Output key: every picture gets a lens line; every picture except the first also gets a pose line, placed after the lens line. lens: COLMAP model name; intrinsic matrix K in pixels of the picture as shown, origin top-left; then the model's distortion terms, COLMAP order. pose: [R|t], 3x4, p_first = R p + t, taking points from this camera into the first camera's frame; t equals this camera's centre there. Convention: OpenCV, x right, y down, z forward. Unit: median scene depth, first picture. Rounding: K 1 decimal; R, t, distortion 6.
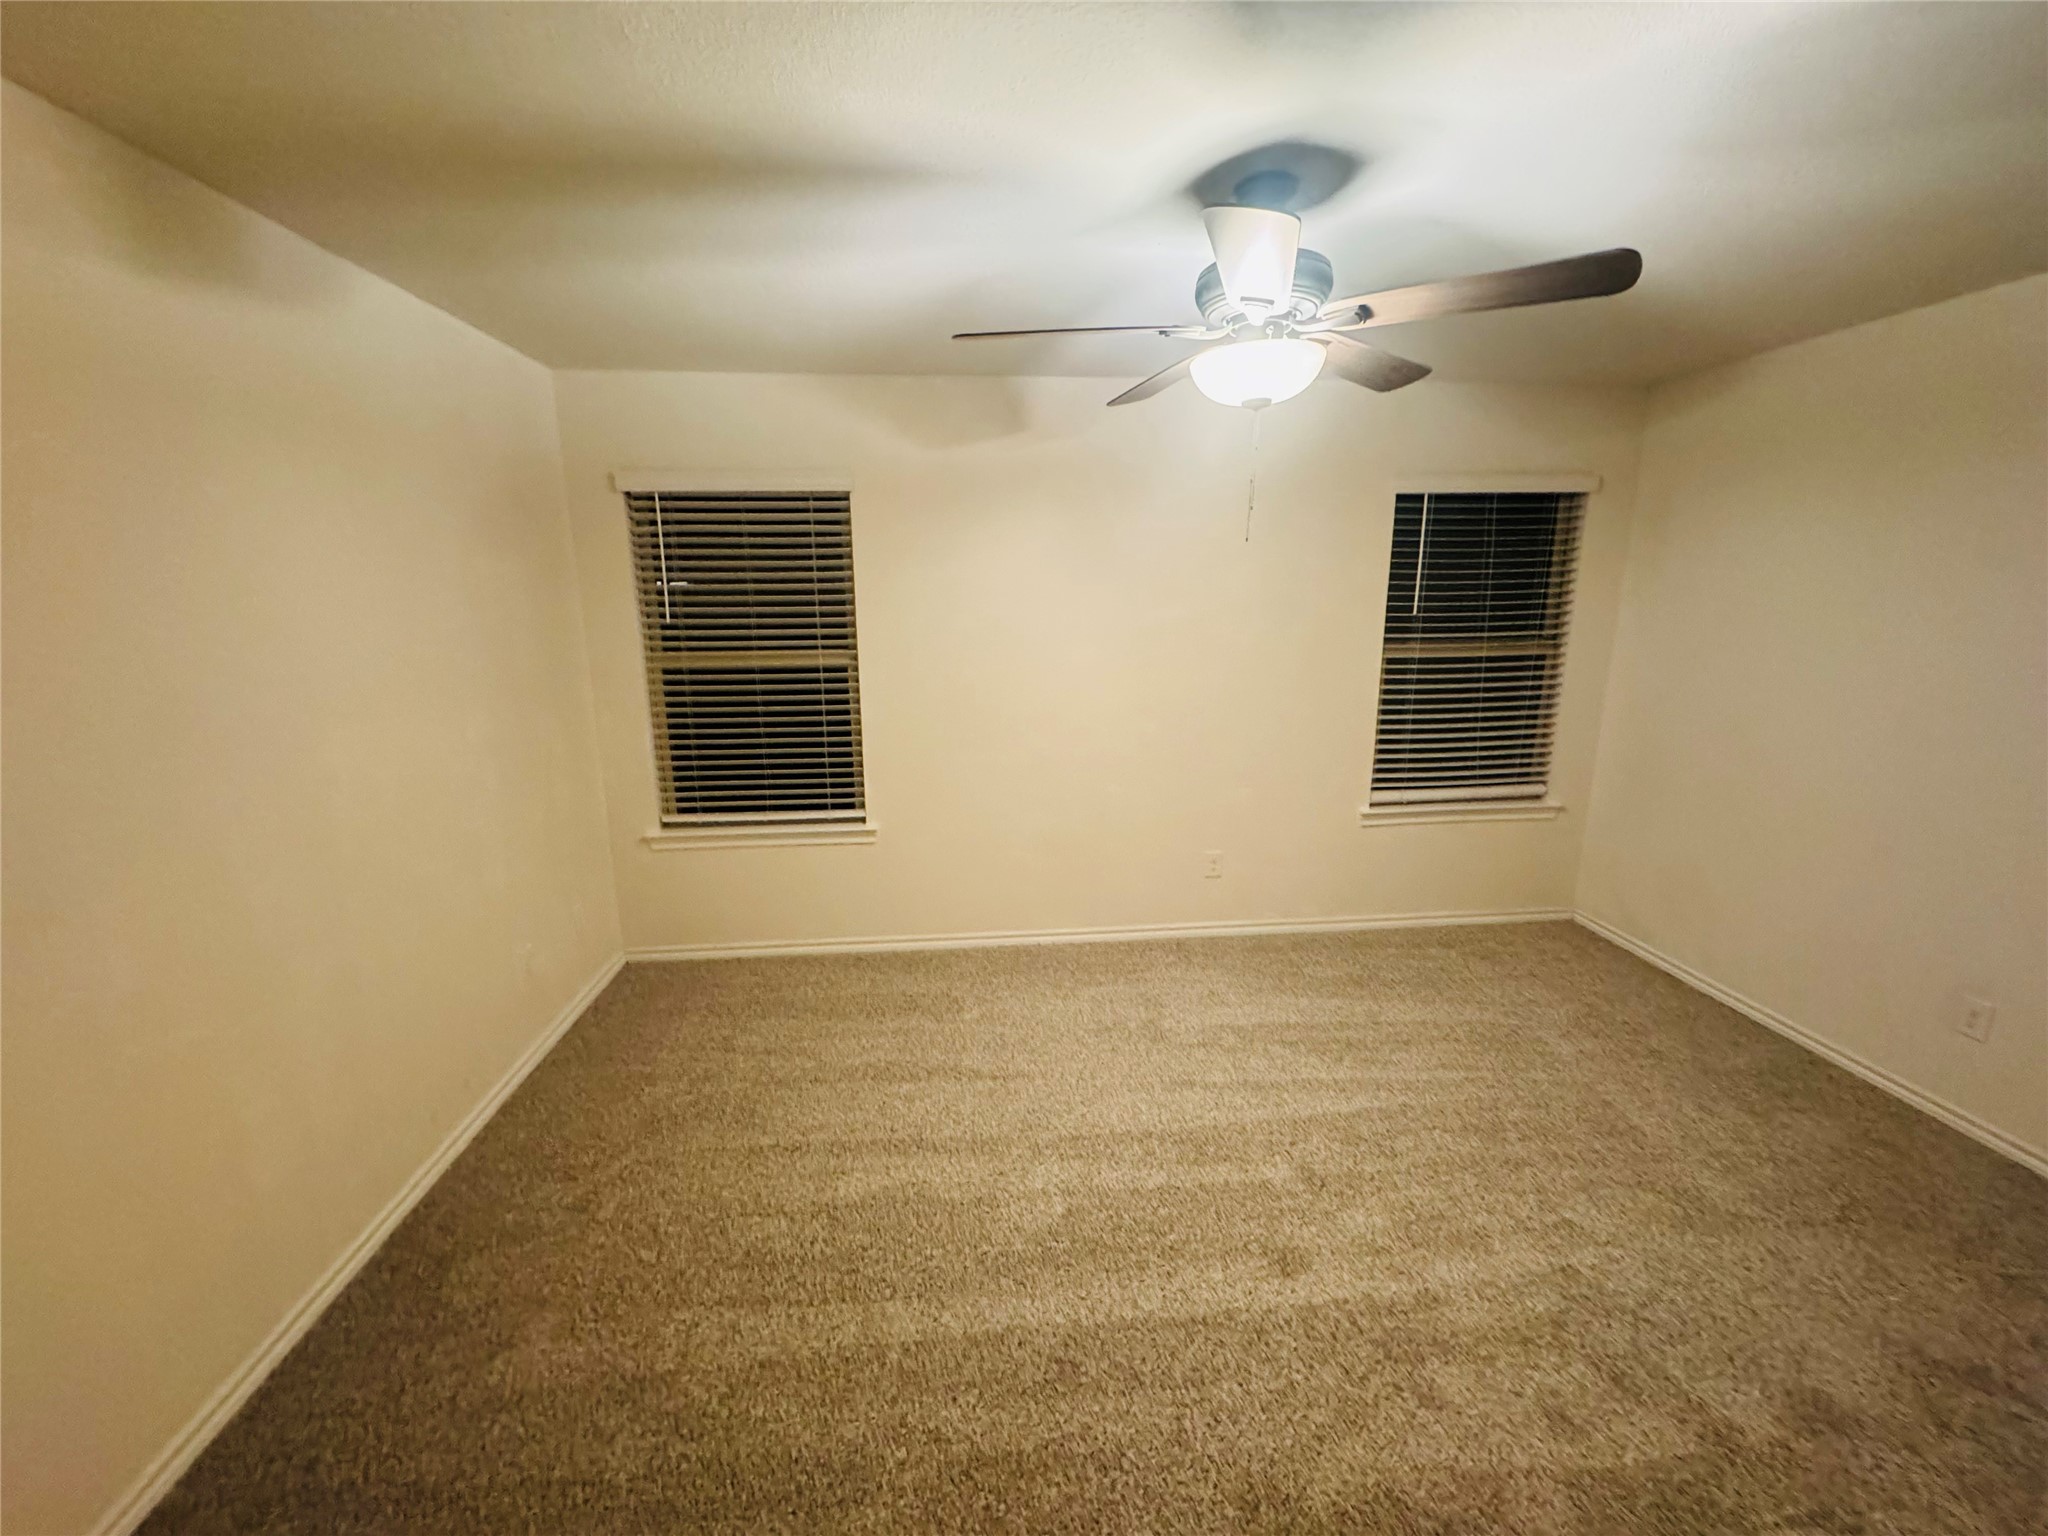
lens RADIAL K [[810.2, 0, 1024.0], [0, 810.2, 768.0], [0, 0, 1]] dist [-0.000738, 0.000181]
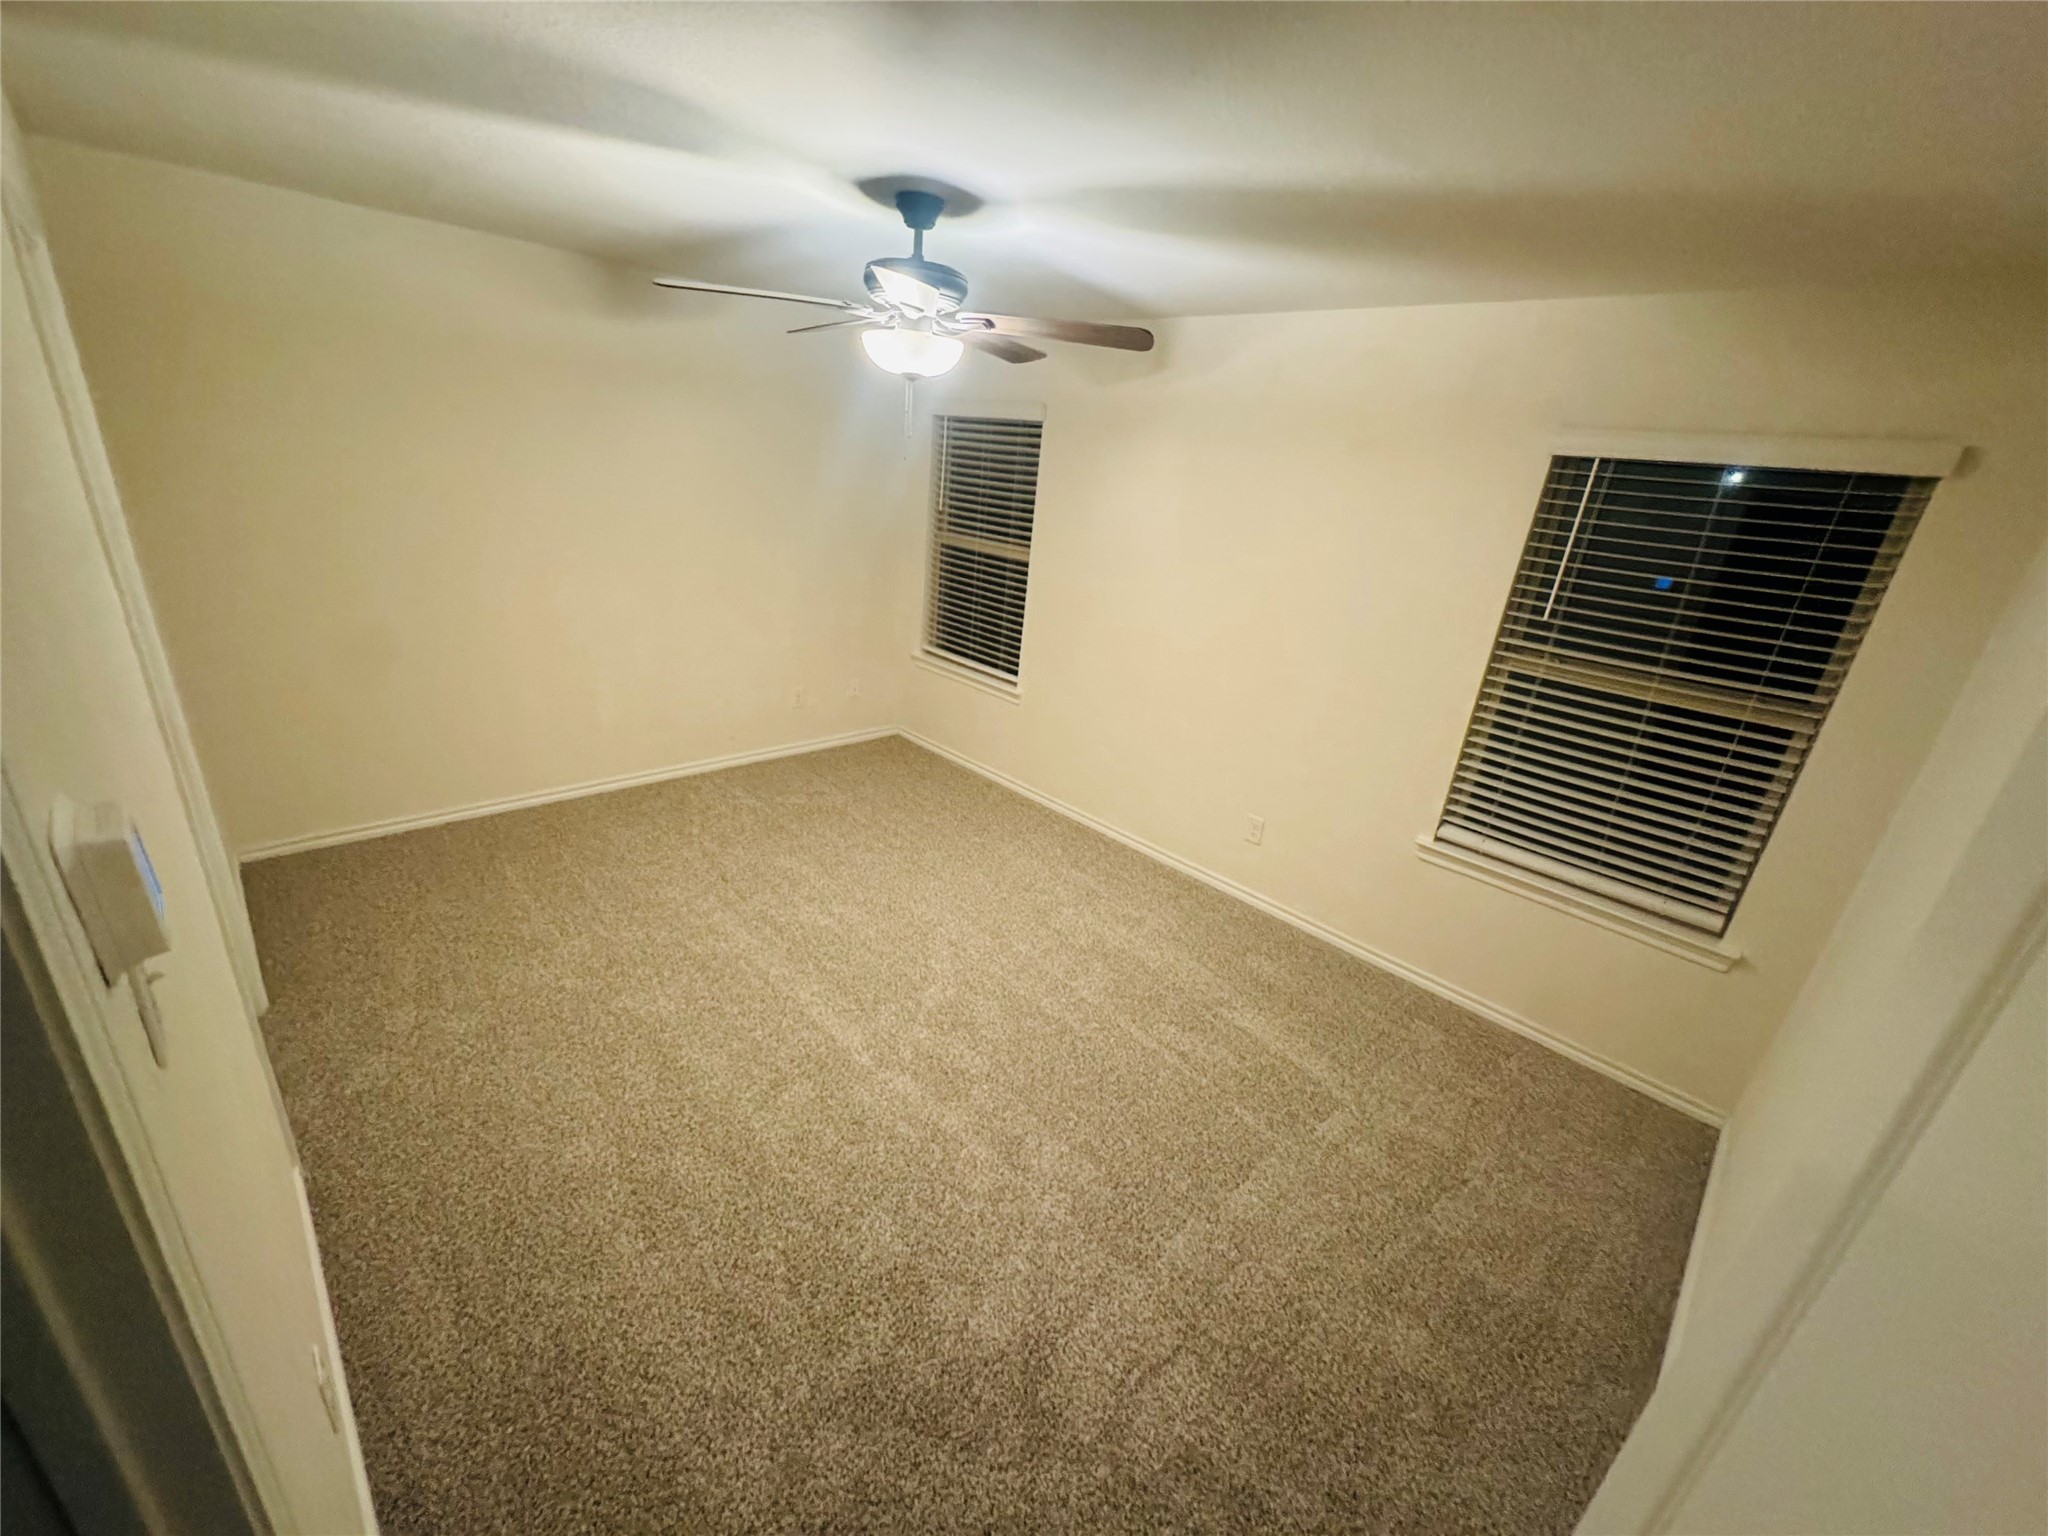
lens RADIAL K [[810.2, 0, 1024.0], [0, 810.2, 768.0], [0, 0, 1]] dist [-0.000738, 0.000181]
pose [[0.641406, 0.339270, -0.688109, 0.773223], [-0.265650, 0.939637, 0.215665, -0.096500], [0.719742, 0.044468, 0.692816, 0.133452]]
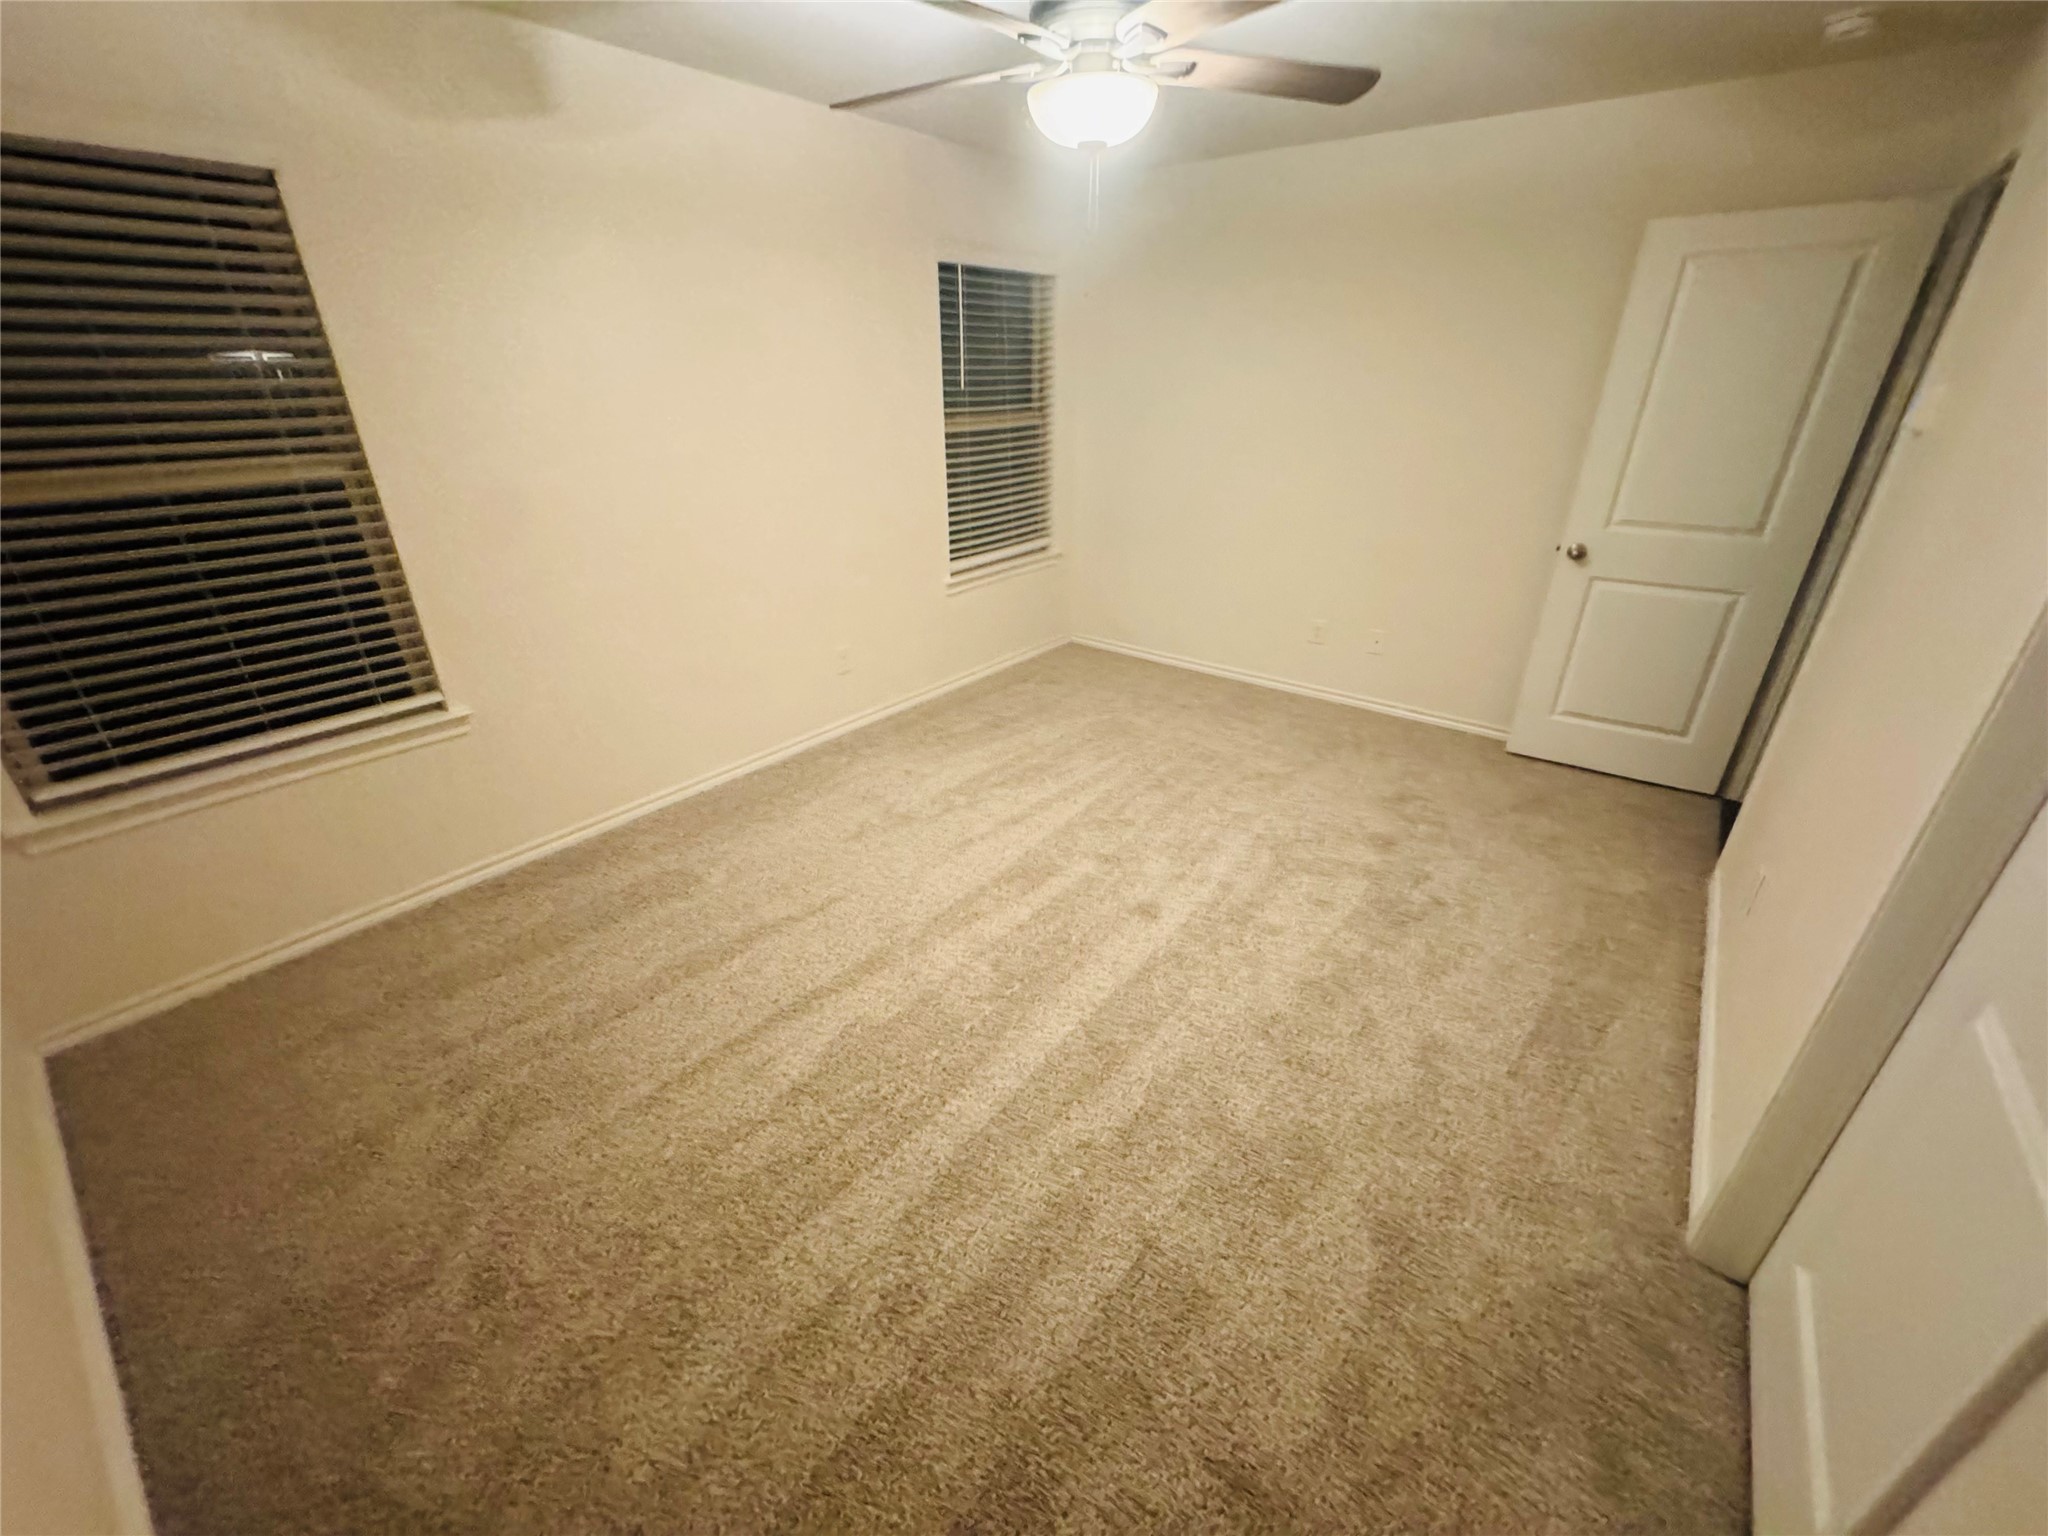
lens RADIAL K [[814.1, 0, 1020.7], [0, 814.1, 763.6], [0, 0, 1]] dist [0.003996, 0.000109]
pose [[0.688282, -0.310018, 0.655863, -0.351028], [0.155726, 0.946151, 0.283811, -0.012521], [-0.708532, -0.093207, 0.699496, 0.142066]]
